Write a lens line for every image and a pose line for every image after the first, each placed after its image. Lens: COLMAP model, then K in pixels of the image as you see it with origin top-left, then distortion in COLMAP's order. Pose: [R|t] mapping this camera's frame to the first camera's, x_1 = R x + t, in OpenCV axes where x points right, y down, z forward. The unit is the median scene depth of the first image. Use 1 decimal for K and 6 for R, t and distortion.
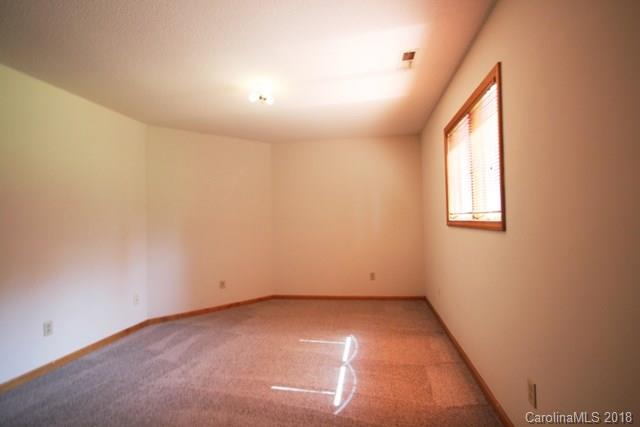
lens RADIAL K [[296.2, 0, 330.4], [0, 296.2, 212.4], [0, 0, 1]] dist [0.000066, -0.000221]
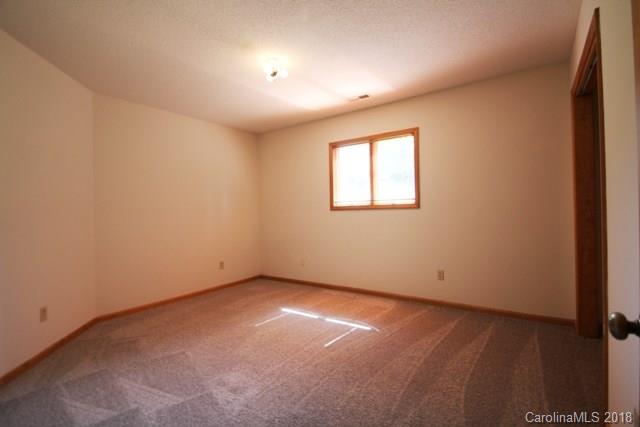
lens RADIAL K [[296.2, 0, 330.4], [0, 296.2, 212.4], [0, 0, 1]] dist [0.000066, -0.000221]
pose [[0.454588, 0.003018, 0.890697, -0.947309], [-0.006221, 0.999981, -0.000213, 0.059304], [-0.890680, -0.005444, 0.454598, 0.365108]]
